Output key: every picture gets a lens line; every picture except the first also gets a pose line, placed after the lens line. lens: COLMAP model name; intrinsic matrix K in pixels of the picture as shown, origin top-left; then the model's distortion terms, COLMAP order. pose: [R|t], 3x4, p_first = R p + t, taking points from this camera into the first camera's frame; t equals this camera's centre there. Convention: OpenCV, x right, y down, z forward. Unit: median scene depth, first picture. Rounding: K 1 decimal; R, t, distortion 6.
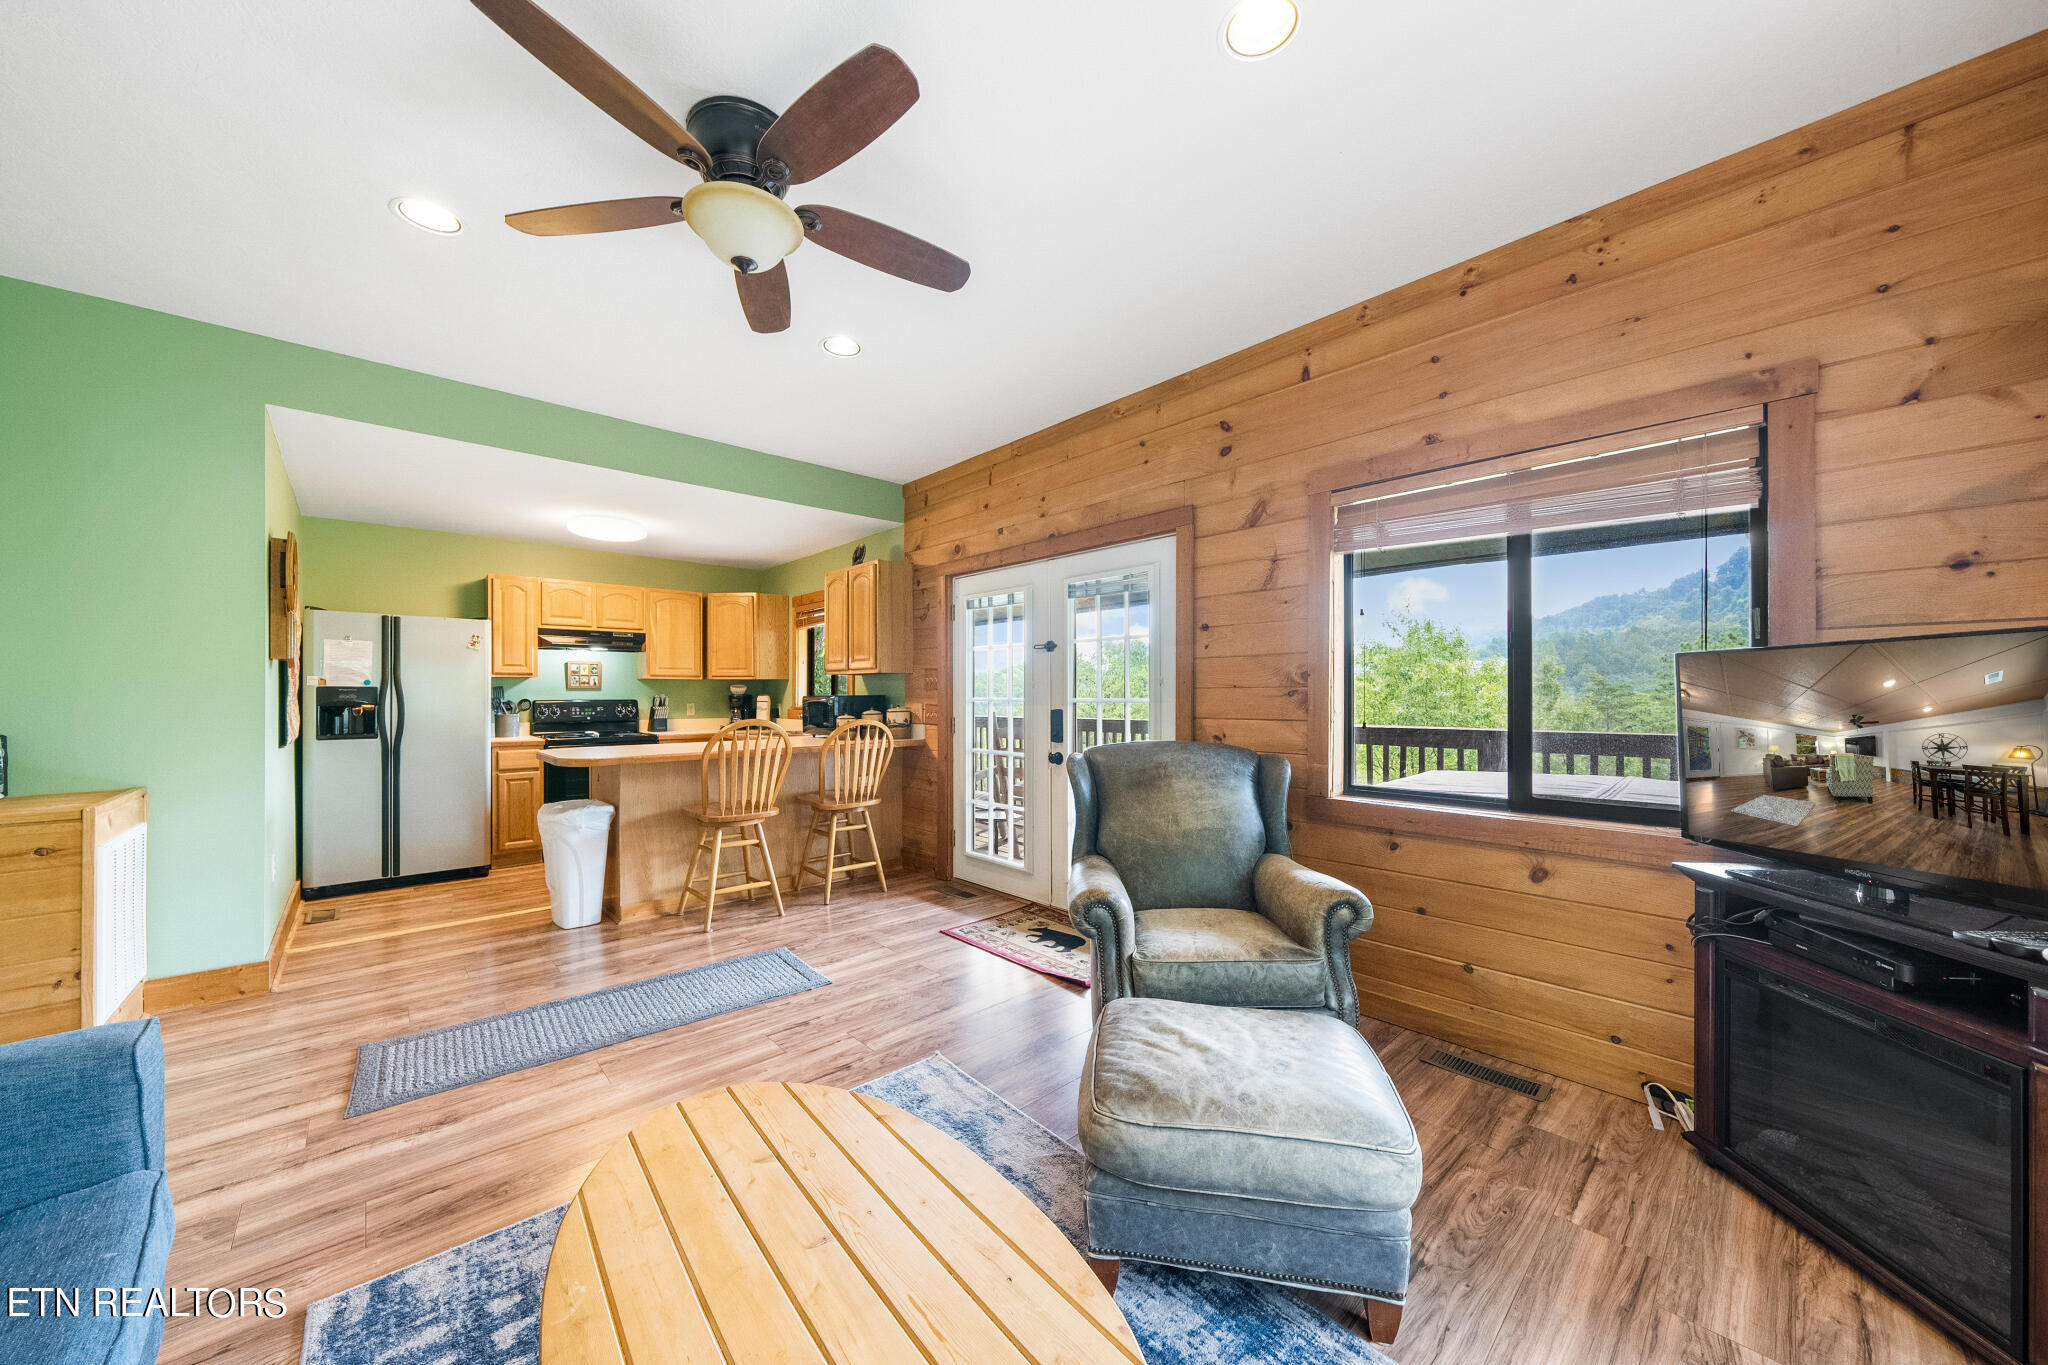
lens RADIAL K [[709.7, 0, 1035.4], [0, 709.7, 697.9], [0, 0, 1]] dist [-0.000665, -0.000526]
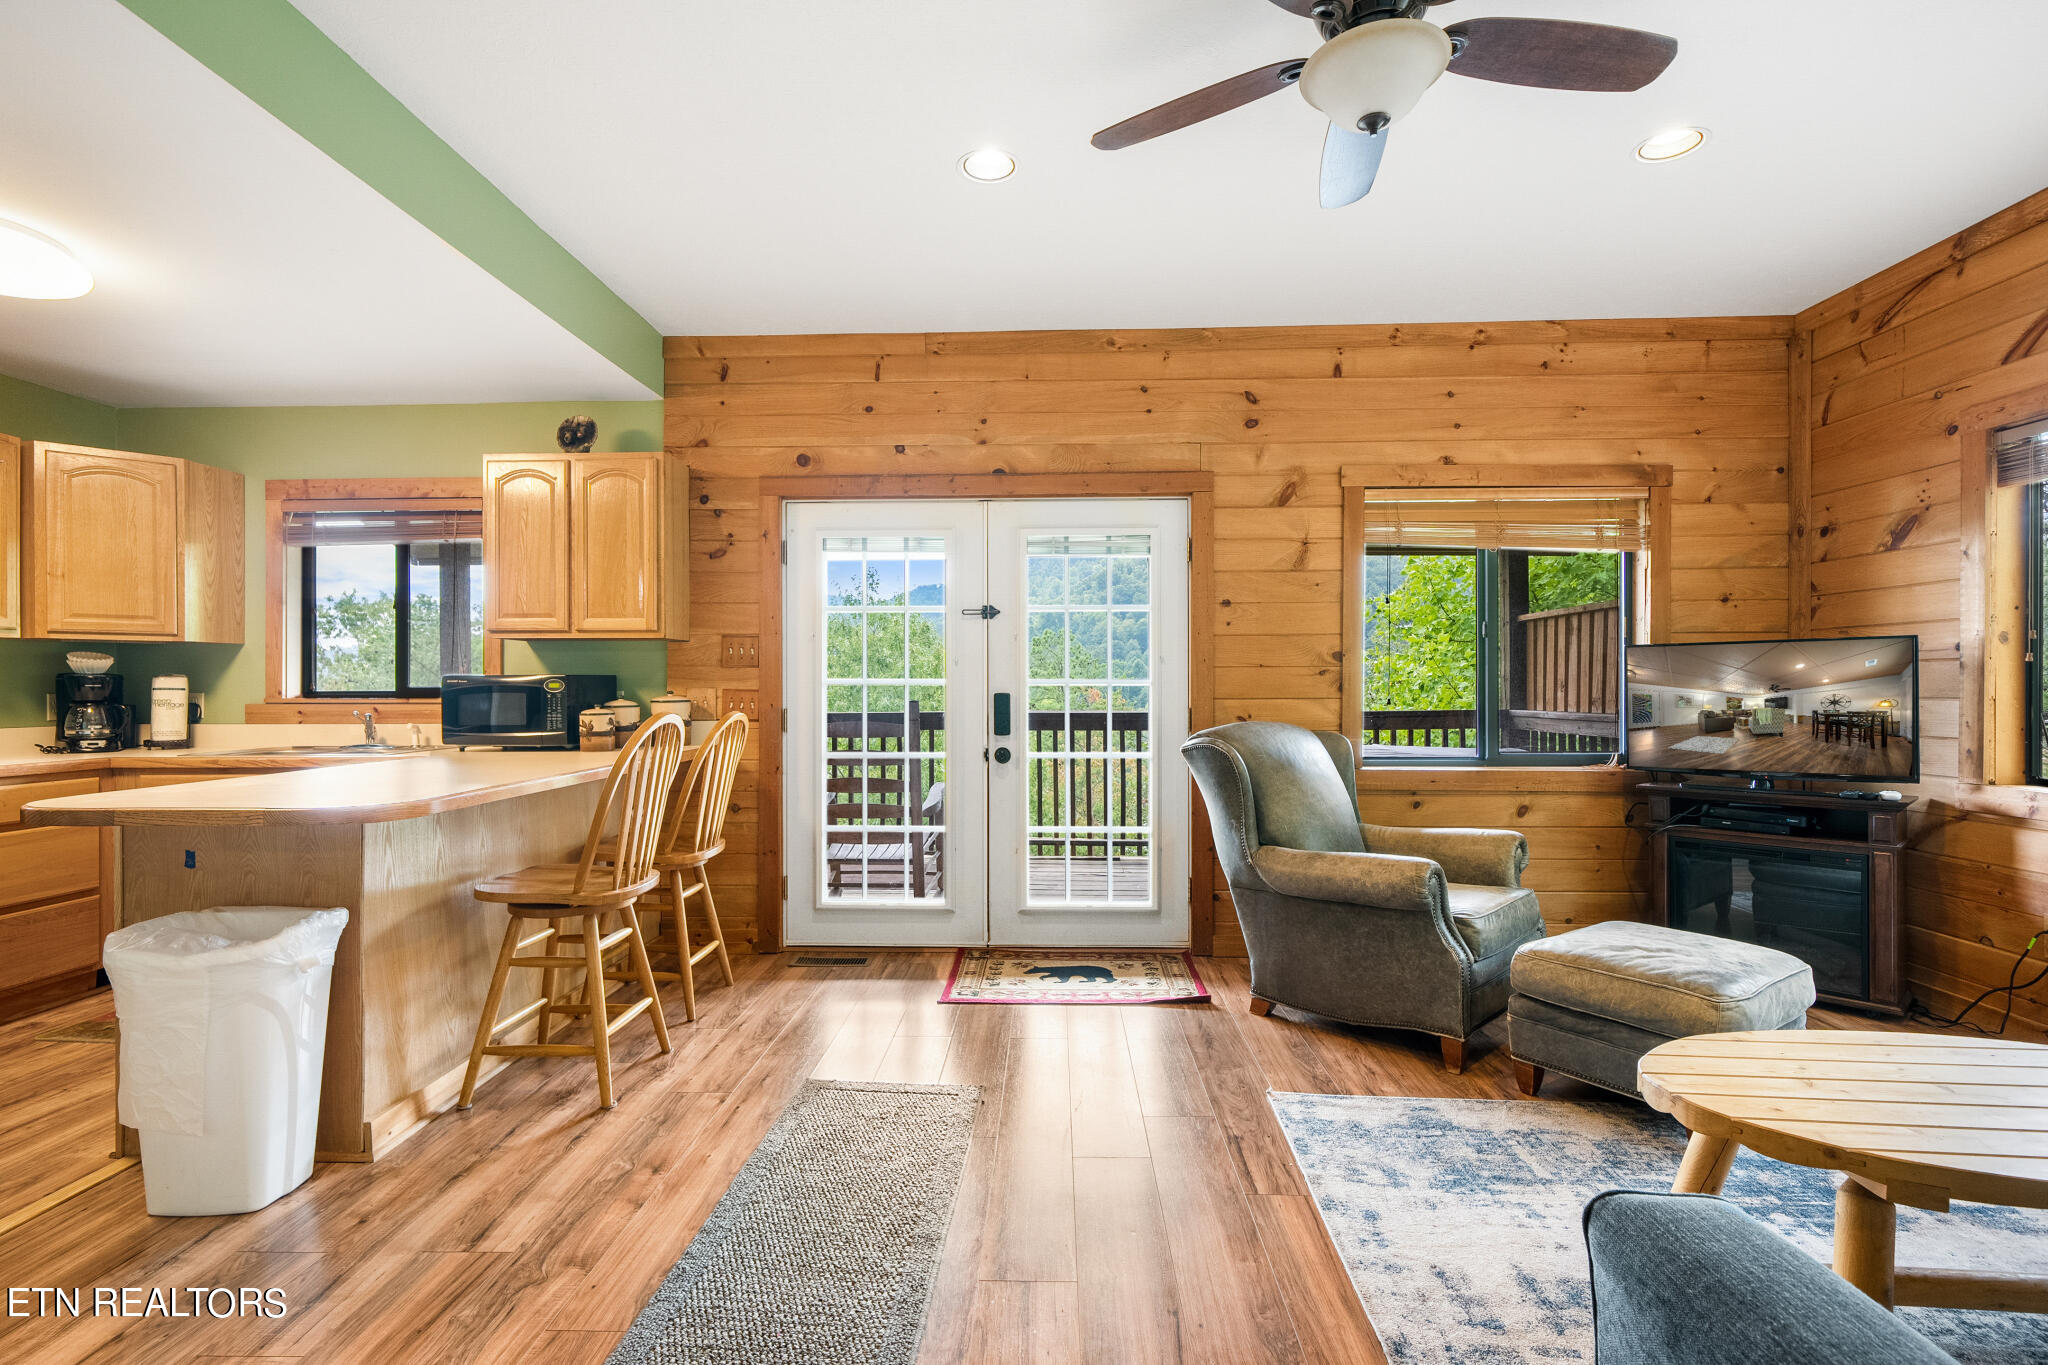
lens RADIAL K [[948.3, 0, 1009.9], [0, 948.3, 680.9], [0, 0, 1]] dist [0.004171, 0.001658]
pose [[0.713510, -0.001262, 0.700644, -0.836827], [0.002356, 0.999997, -0.000598, 0.004422], [-0.700641, 0.002078, 0.713511, 0.292032]]
